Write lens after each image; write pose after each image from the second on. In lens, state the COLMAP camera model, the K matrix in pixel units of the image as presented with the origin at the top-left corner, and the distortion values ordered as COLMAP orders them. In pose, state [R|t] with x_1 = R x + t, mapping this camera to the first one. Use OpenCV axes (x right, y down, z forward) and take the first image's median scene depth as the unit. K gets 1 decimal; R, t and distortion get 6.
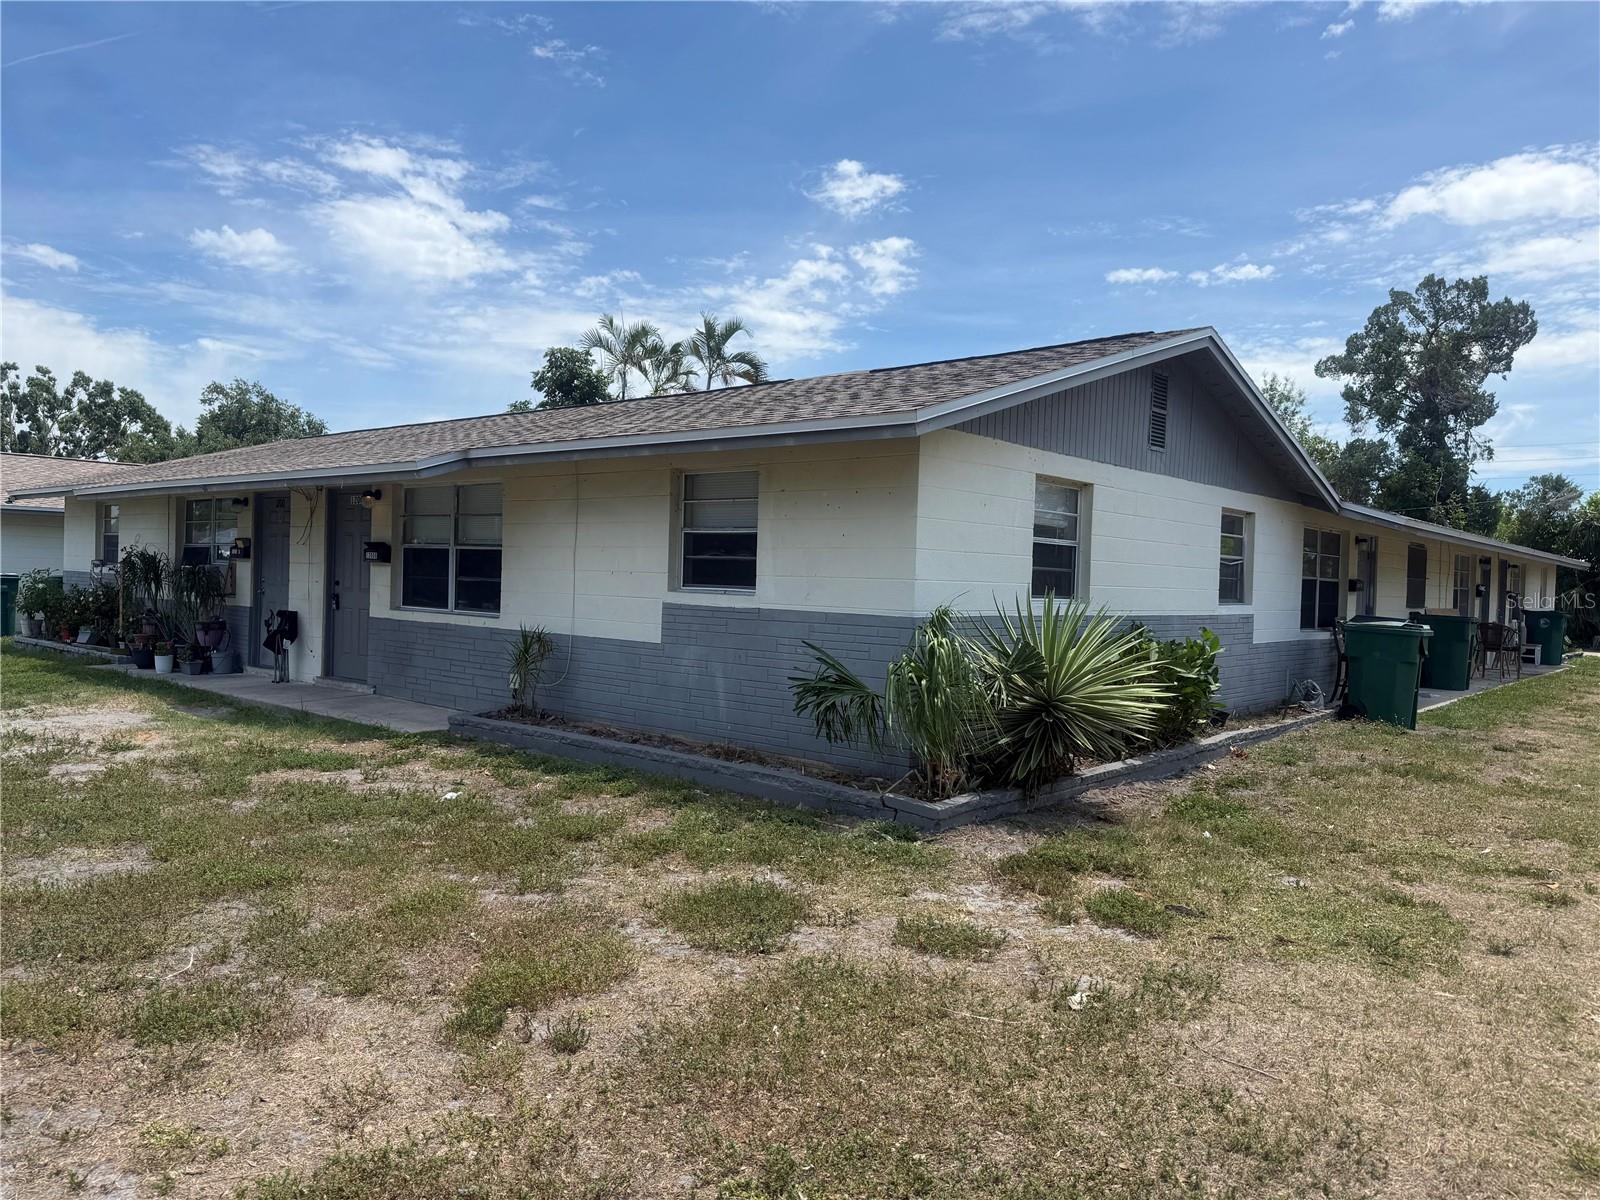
lens RADIAL K [[1116.0, 0, 800.0], [0, 1116.0, 600.0], [0, 0, 1]] dist [0.089978, -0.116754]
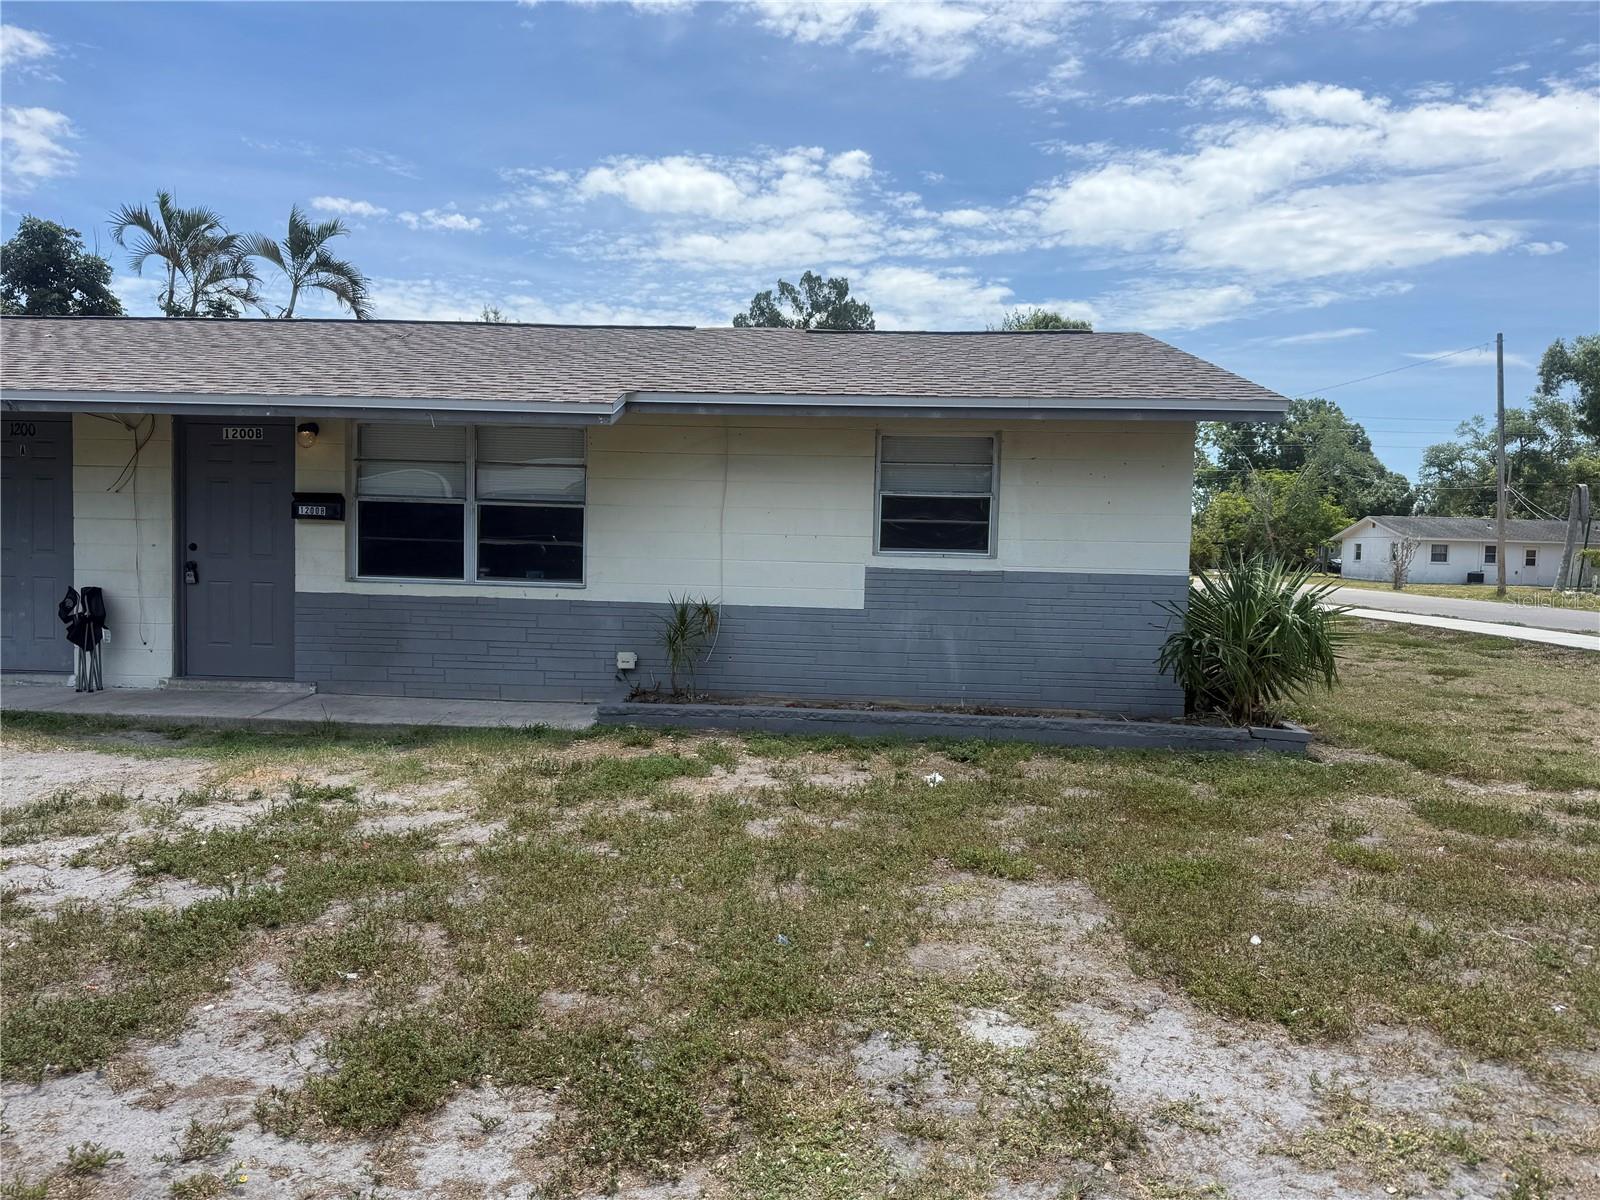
lens RADIAL K [[1116.0, 0, 800.0], [0, 1116.0, 600.0], [0, 0, 1]] dist [0.089978, -0.116754]
pose [[0.800681, -0.039625, 0.597780, -0.645188], [0.011222, 0.998627, 0.051165, -0.016794], [-0.598986, -0.034258, 0.800026, 0.219606]]
